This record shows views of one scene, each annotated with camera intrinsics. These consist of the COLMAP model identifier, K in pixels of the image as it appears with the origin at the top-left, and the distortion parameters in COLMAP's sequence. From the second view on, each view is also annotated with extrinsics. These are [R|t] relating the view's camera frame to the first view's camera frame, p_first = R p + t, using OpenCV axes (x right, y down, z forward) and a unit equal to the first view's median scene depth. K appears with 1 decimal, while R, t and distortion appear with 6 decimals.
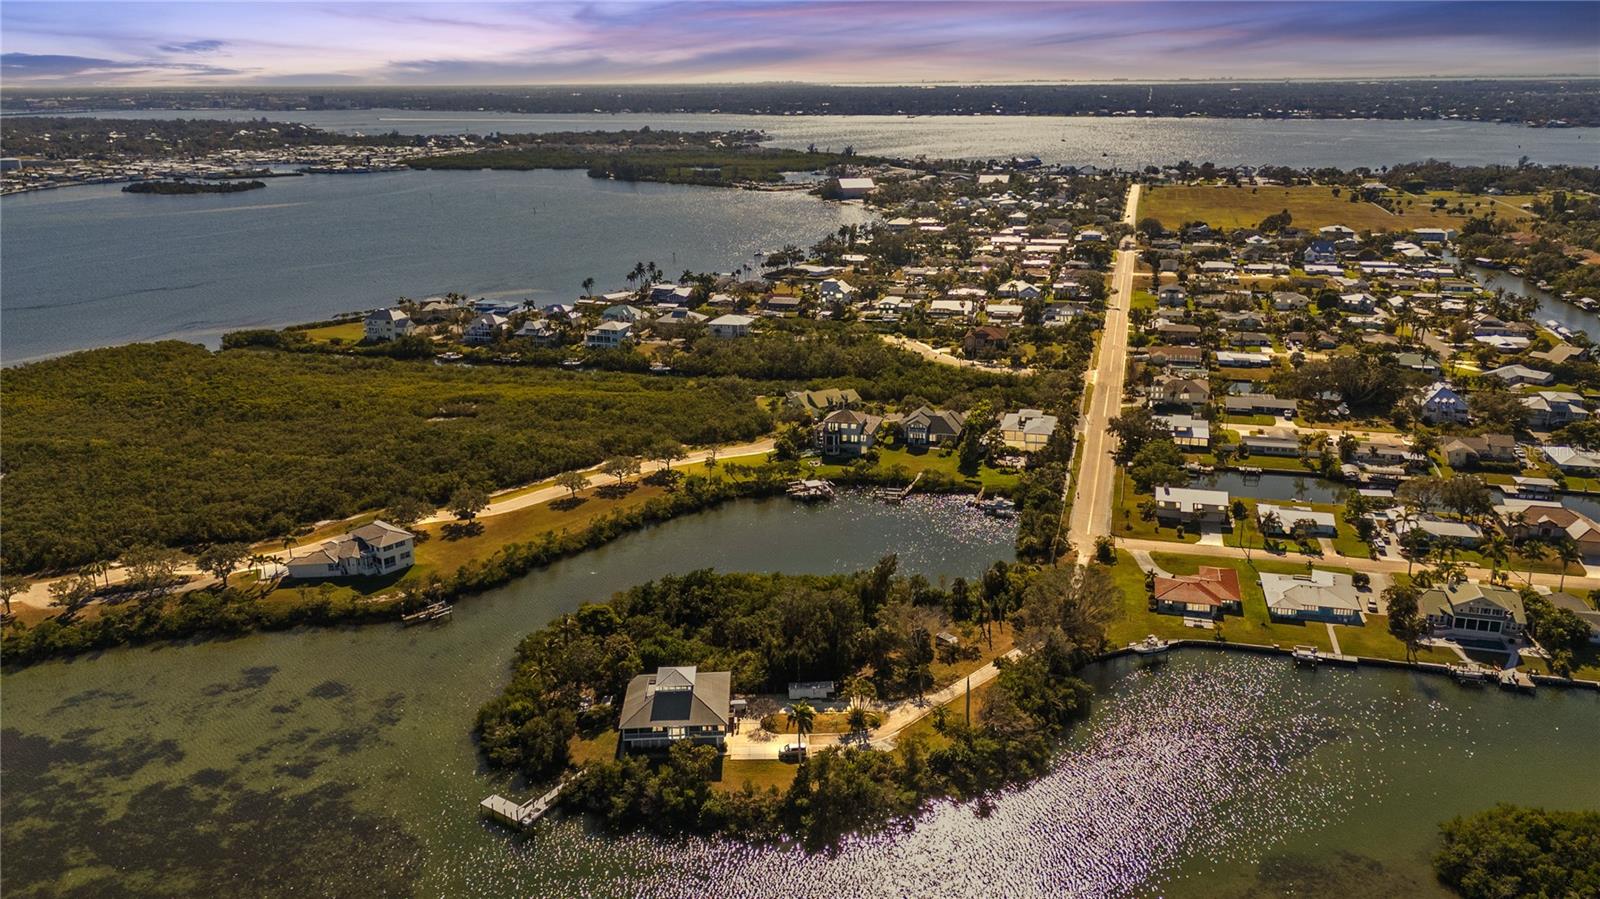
lens RADIAL K [[1172.8, 0, 796.6], [0, 1172.8, 450.4], [0, 0, 1]] dist [0.099756, -0.128931]
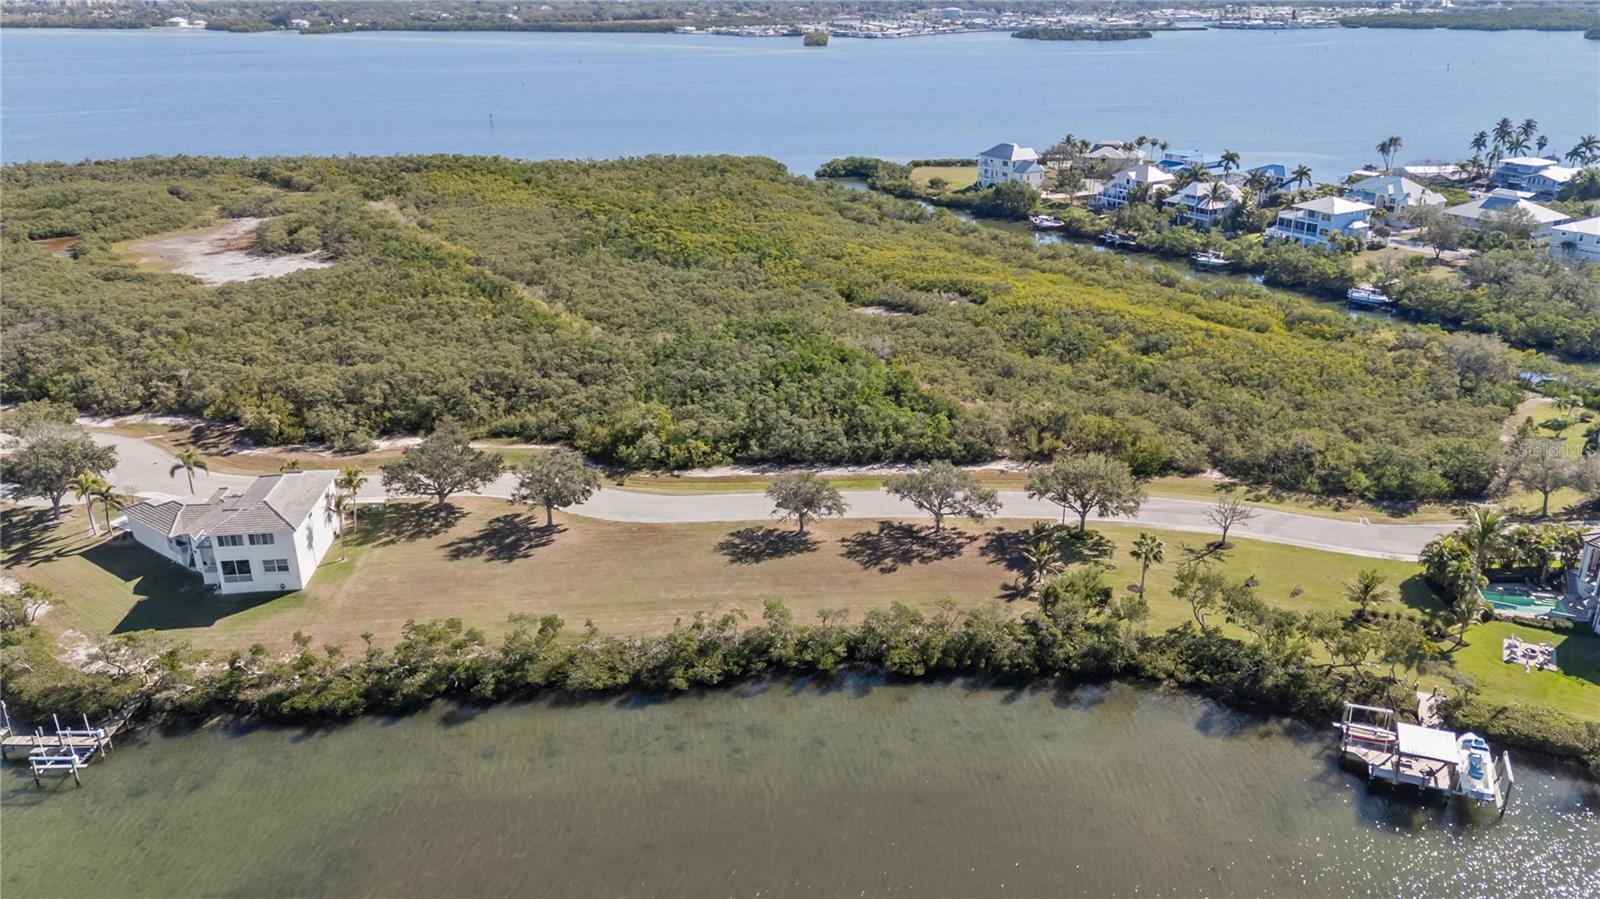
lens RADIAL K [[1182.9, 0, 795.0], [0, 1182.9, 453.5], [0, 0, 1]] dist [0.079082, -0.082042]
pose [[0.718118, 0.263213, -0.644225, 0.072855], [-0.207425, 0.964594, 0.162890, -0.054610], [0.664290, 0.016654, 0.747289, 0.668117]]
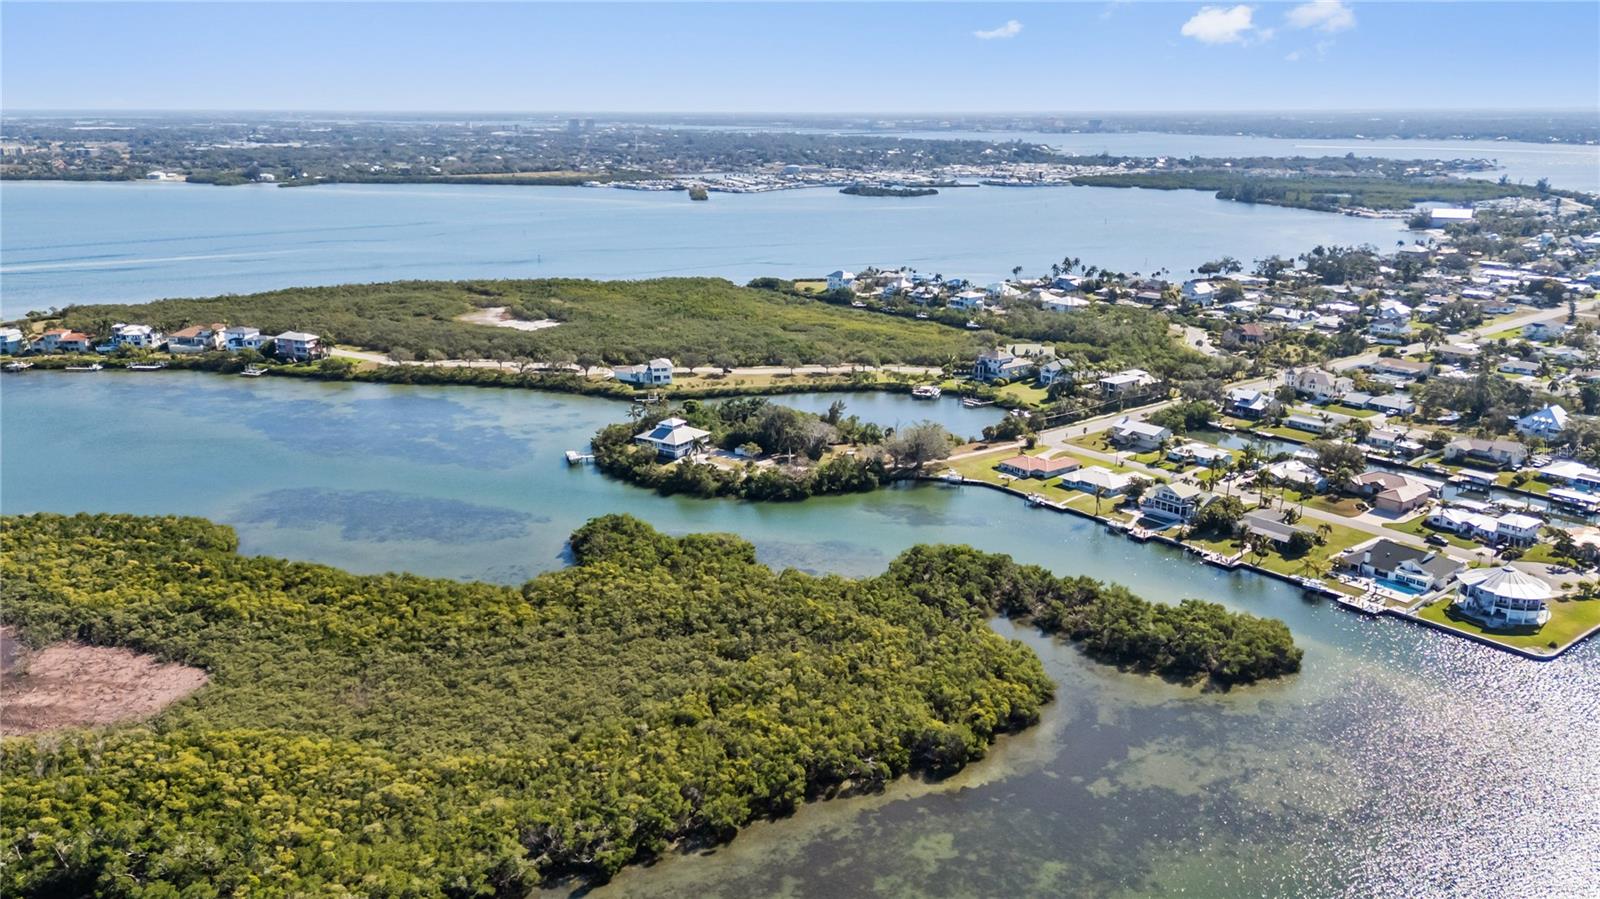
lens RADIAL K [[1172.8, 0, 796.6], [0, 1172.8, 450.4], [0, 0, 1]] dist [0.099756, -0.128931]
pose [[0.804627, 0.175254, -0.567328, 0.718737], [-0.185696, 0.981796, 0.039921, 0.075764], [0.563997, 0.073229, 0.822524, -0.286762]]
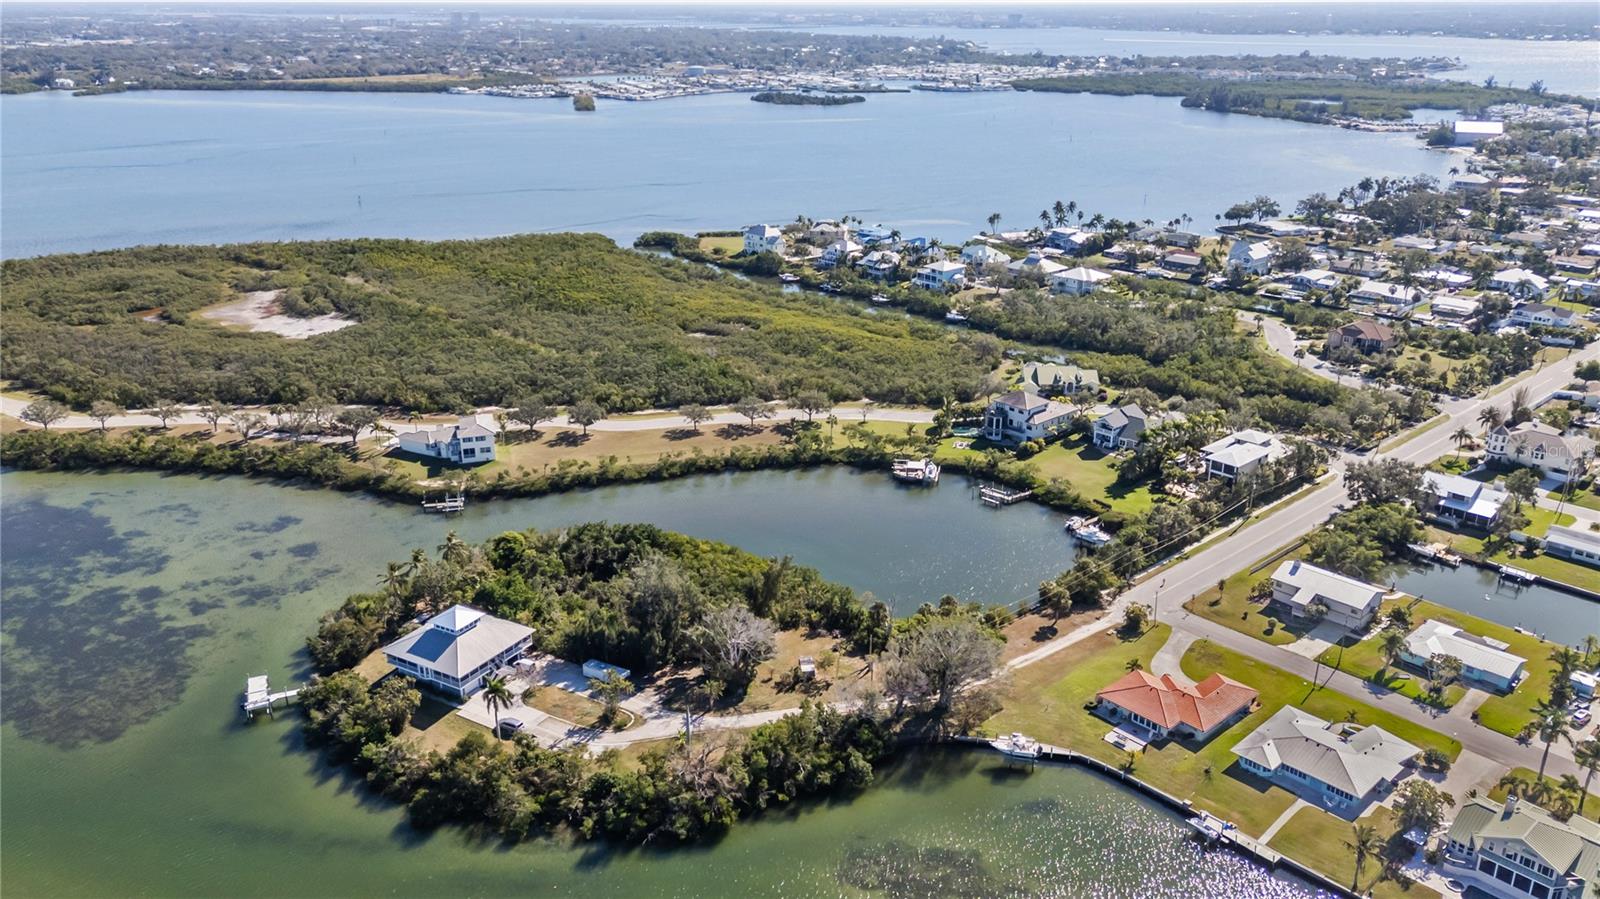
lens RADIAL K [[1182.9, 0, 795.0], [0, 1182.9, 453.5], [0, 0, 1]] dist [0.079082, -0.082042]
pose [[0.846282, 0.199132, -0.494119, 0.372948], [-0.168396, 0.979948, 0.106510, -0.059796], [0.505421, -0.006930, 0.862845, 0.175760]]
